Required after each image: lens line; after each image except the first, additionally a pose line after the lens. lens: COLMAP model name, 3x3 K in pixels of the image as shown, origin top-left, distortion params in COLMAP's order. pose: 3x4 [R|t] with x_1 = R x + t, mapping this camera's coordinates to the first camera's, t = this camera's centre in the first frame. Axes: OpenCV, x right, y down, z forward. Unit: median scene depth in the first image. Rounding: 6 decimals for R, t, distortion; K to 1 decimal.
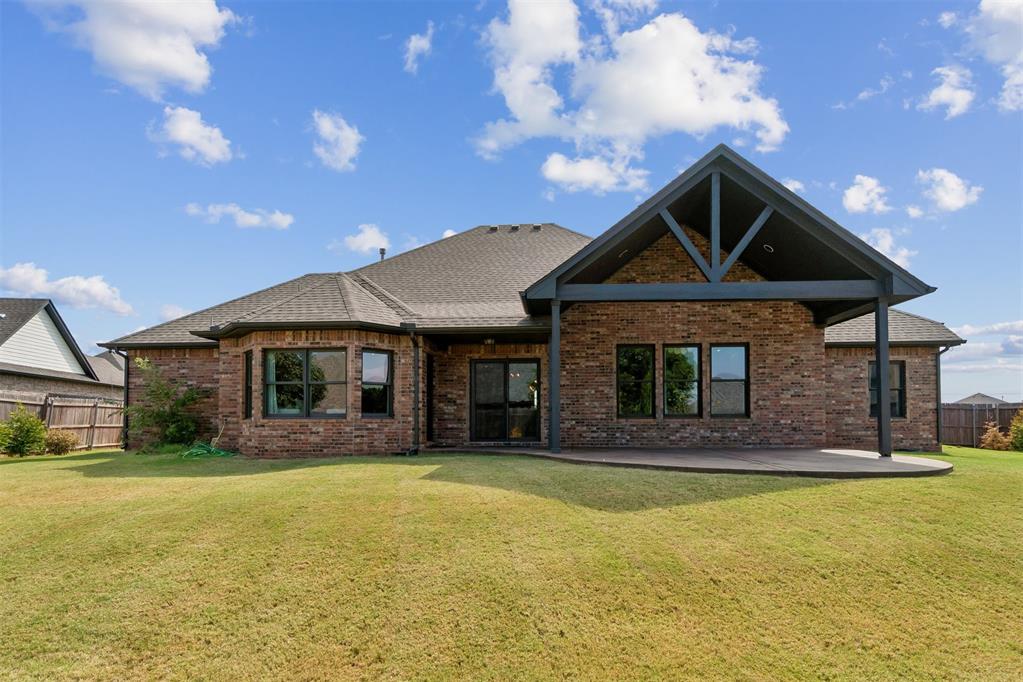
lens RADIAL K [[519.7, 0, 510.5], [0, 519.7, 342.8], [0, 0, 1]] dist [0.002559, -0.000437]
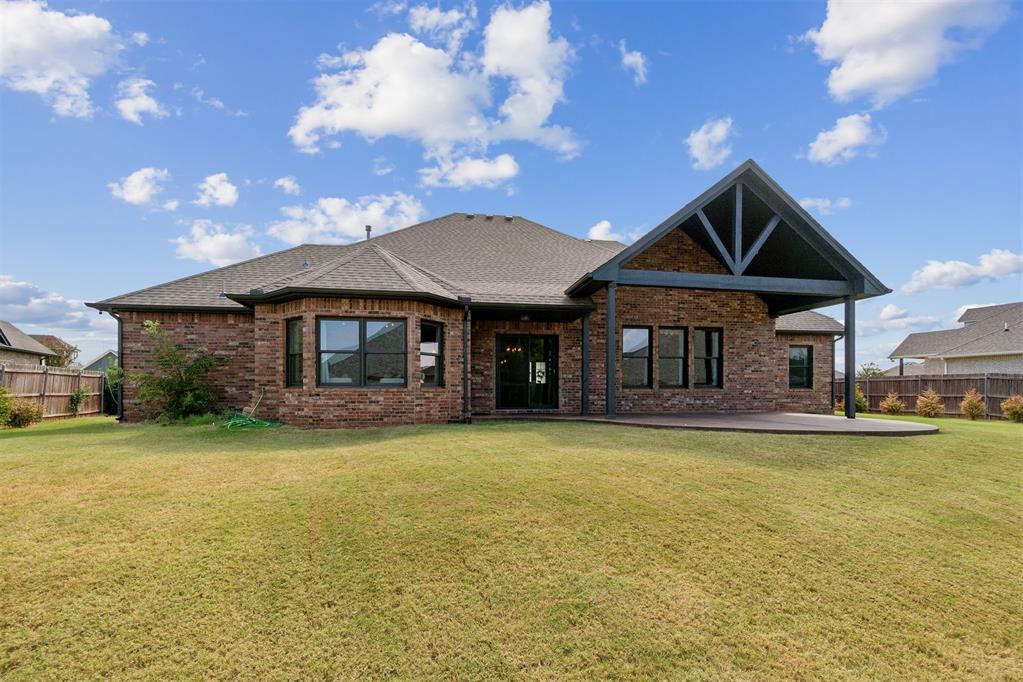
lens RADIAL K [[444.9, 0, 511.2], [0, 444.9, 341.1], [0, 0, 1]] dist [-0.002632, 0.000339]
pose [[0.972701, 0.028010, 0.230364, -0.271733], [-0.036732, 0.998758, 0.033662, 0.014827], [-0.229135, -0.041205, 0.972522, 0.093593]]
